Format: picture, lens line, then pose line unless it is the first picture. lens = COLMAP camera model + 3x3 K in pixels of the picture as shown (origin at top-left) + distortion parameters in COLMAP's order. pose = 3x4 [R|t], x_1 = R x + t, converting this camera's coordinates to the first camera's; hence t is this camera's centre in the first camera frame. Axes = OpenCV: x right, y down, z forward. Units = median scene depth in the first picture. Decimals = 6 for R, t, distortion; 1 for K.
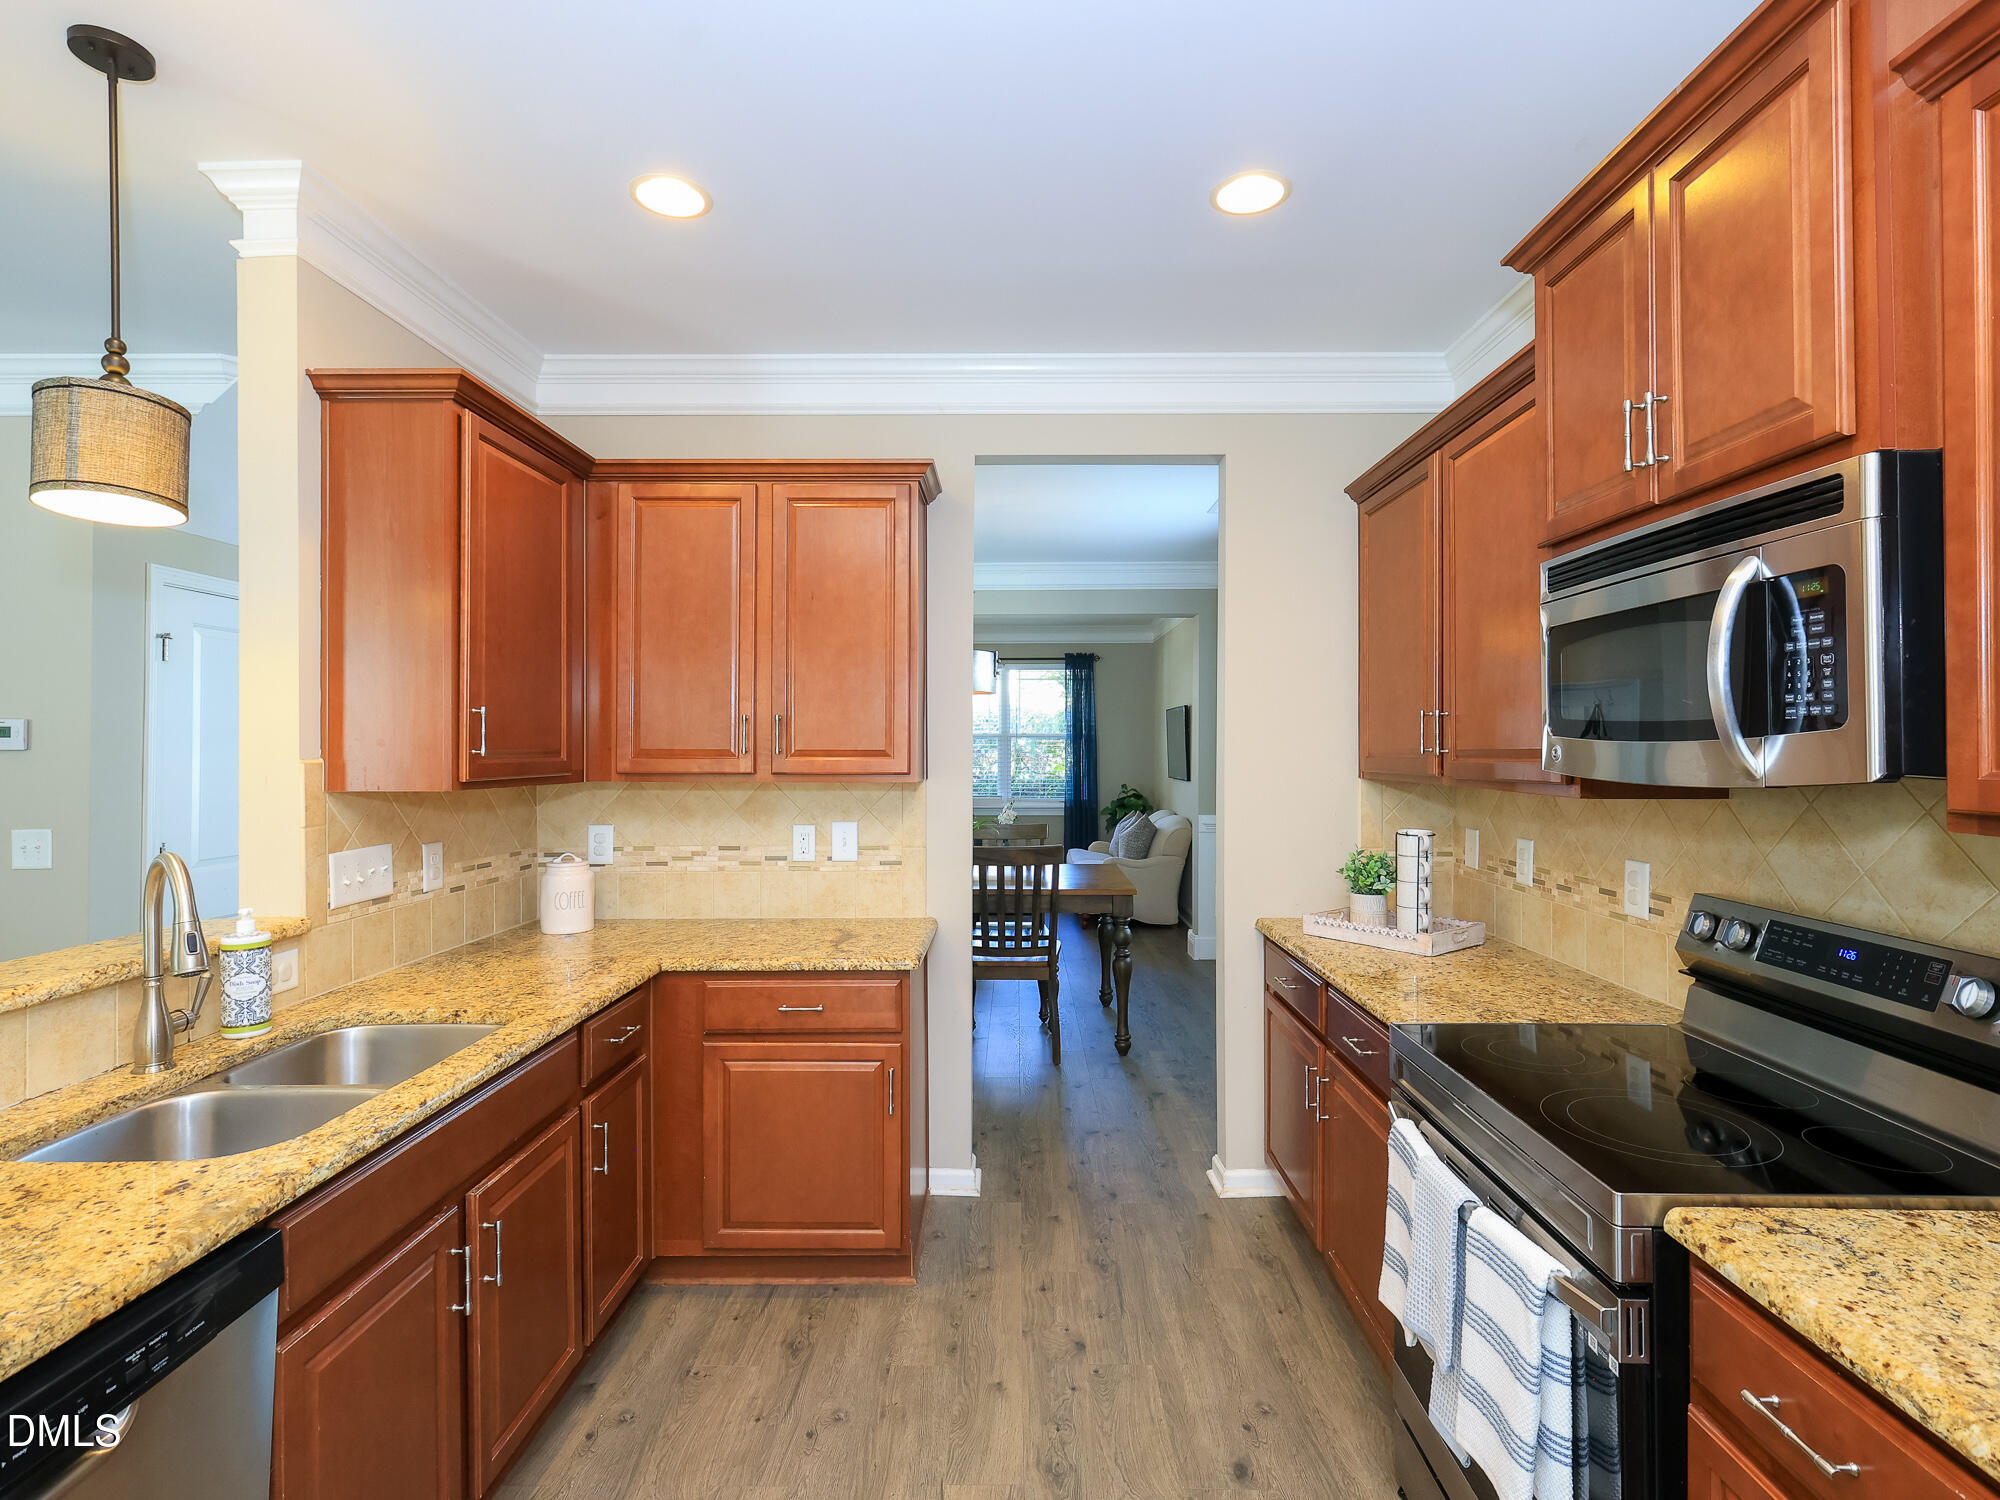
lens RADIAL K [[979.1, 0, 998.0], [0, 979.1, 743.2], [0, 0, 1]] dist [0.003230, 0.000649]
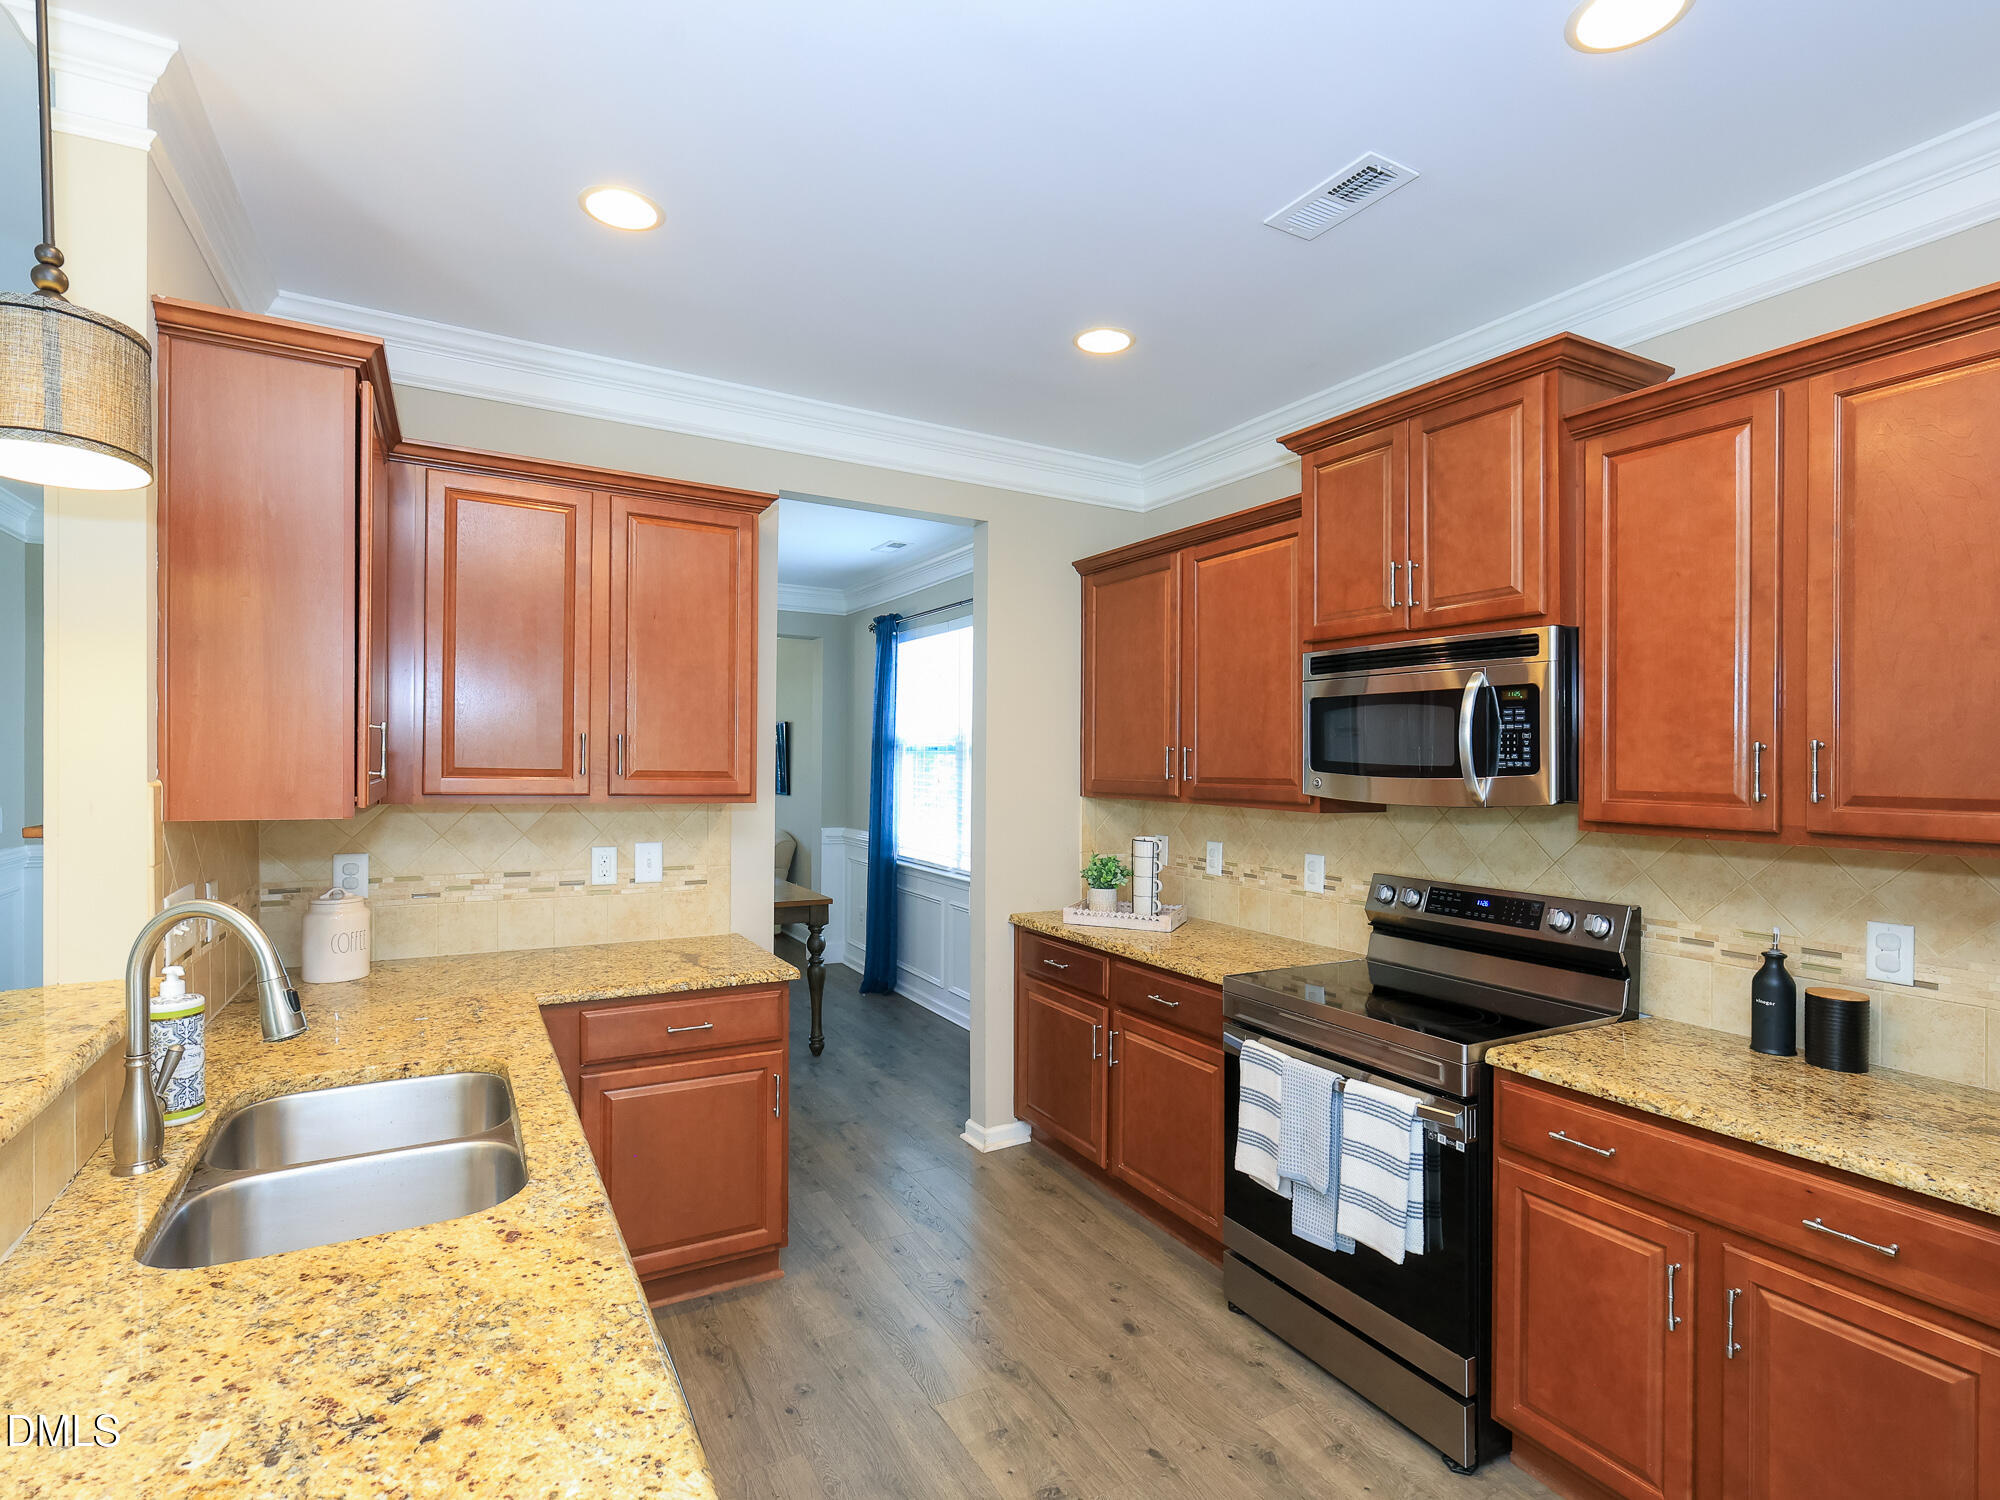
lens RADIAL K [[979.5, 0, 994.3], [0, 979.5, 756.7], [0, 0, 1]] dist [0.001258, -0.000154]
pose [[0.867196, 0.017117, 0.497672, -0.544521], [-0.018136, 0.999832, -0.002786, -0.015214], [-0.497636, -0.006610, 0.867361, -0.042294]]
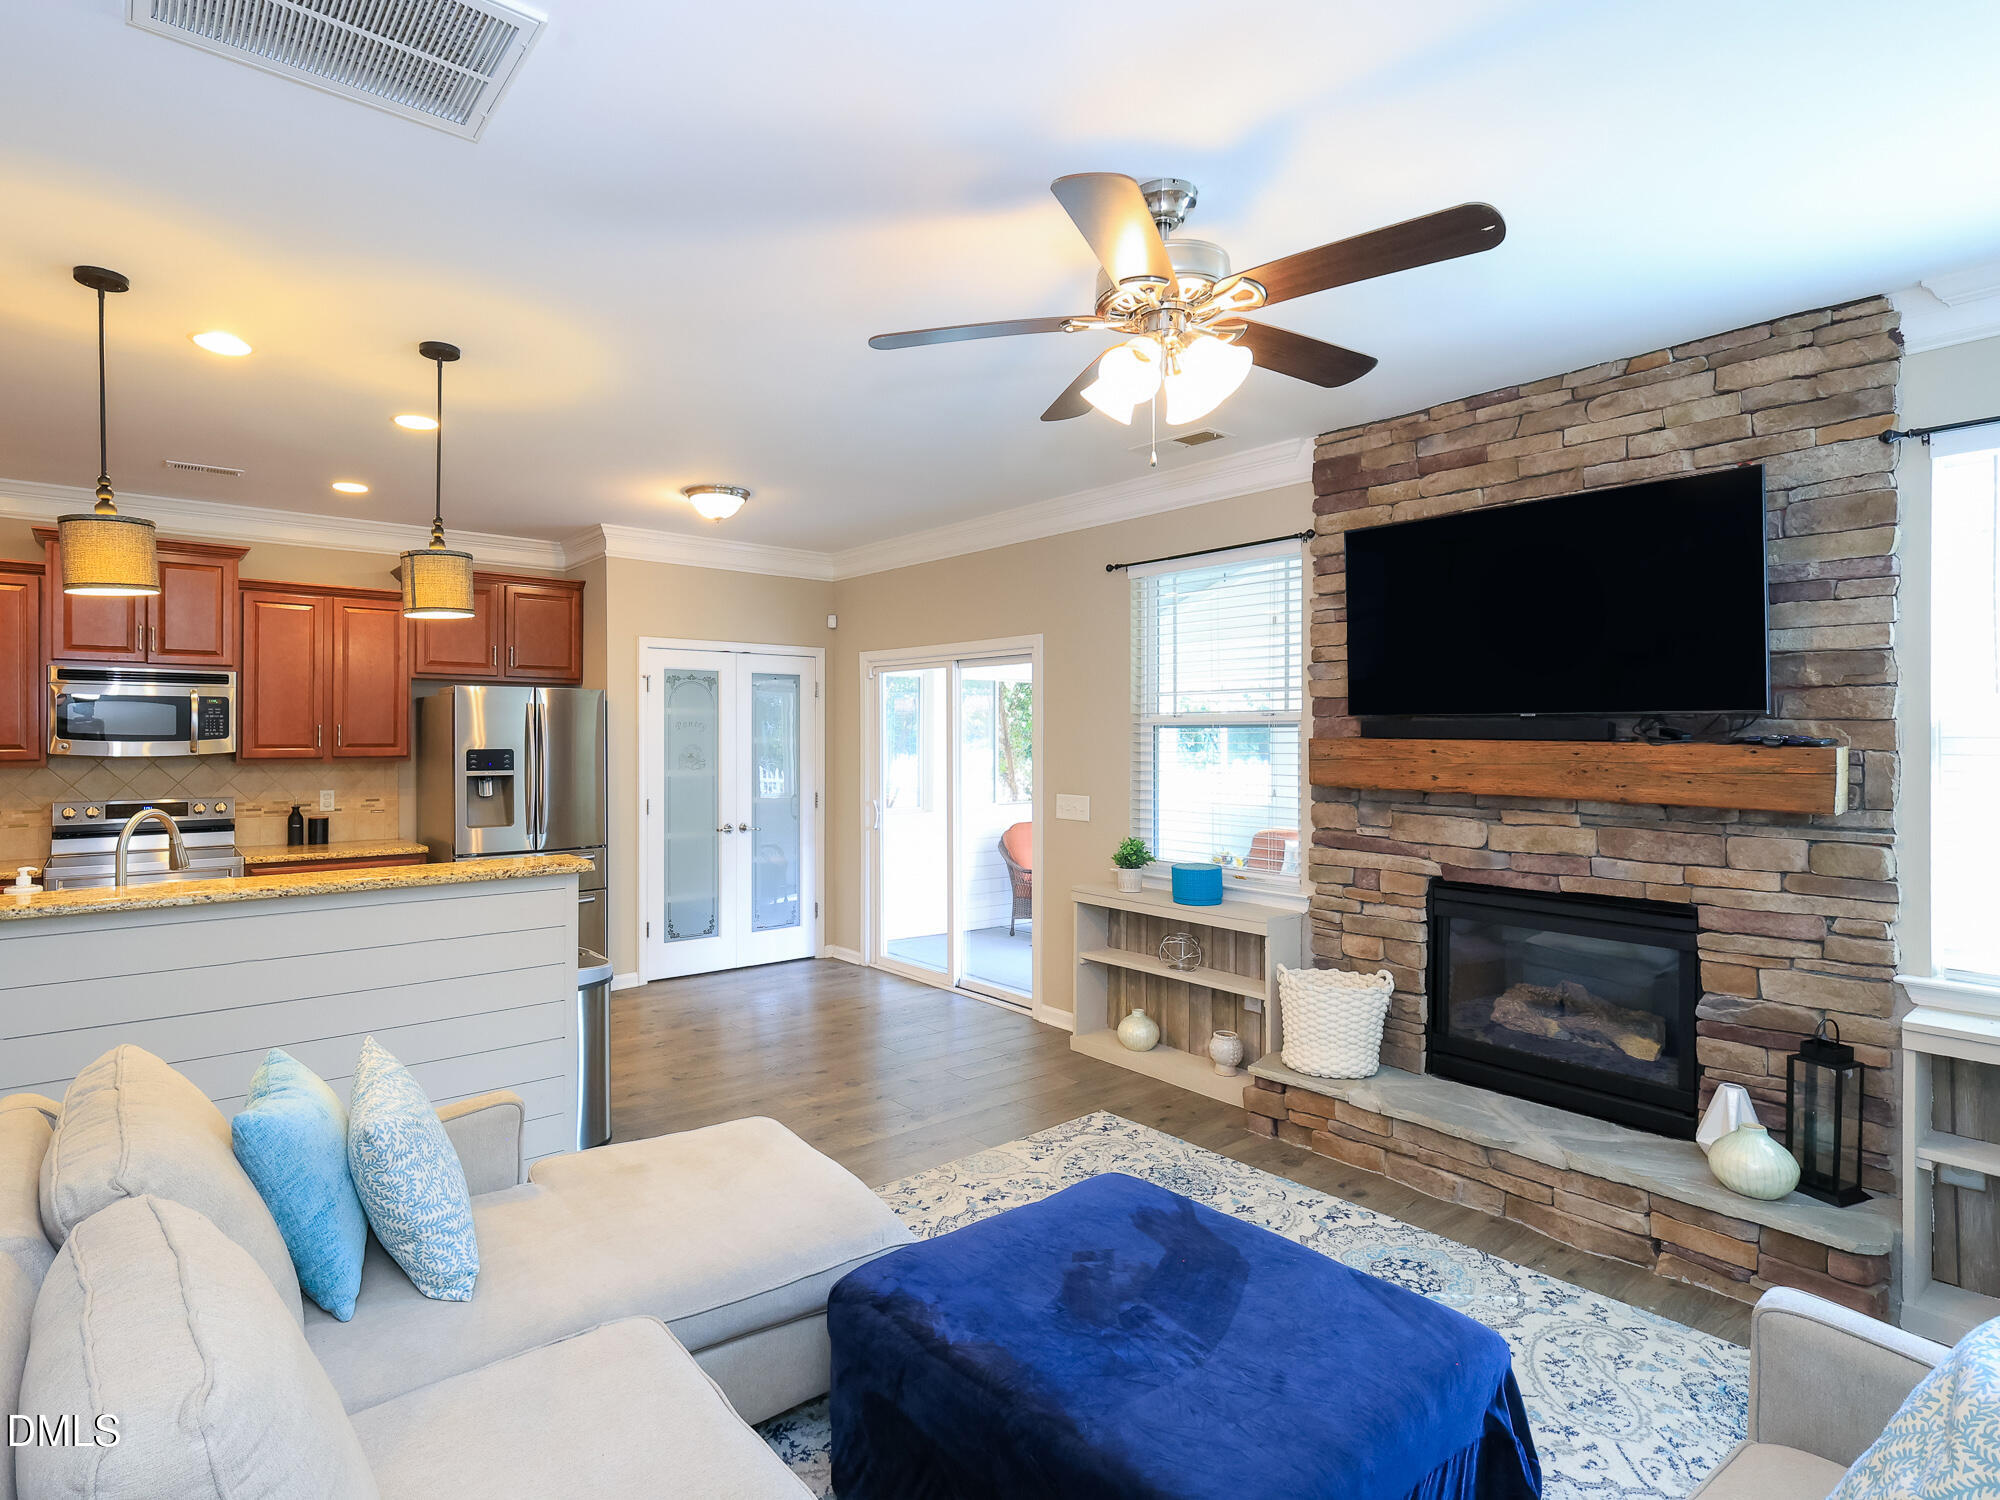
lens RADIAL K [[1029.0, 0, 875.9], [0, 1029.0, 742.6], [0, 0, 1]] dist [0.040411, -0.059118]
pose [[-0.609645, -0.004445, 0.792662, -2.444564], [-0.004120, 0.999989, 0.002438, -0.012559], [-0.792664, -0.001779, -0.609656, 0.886168]]
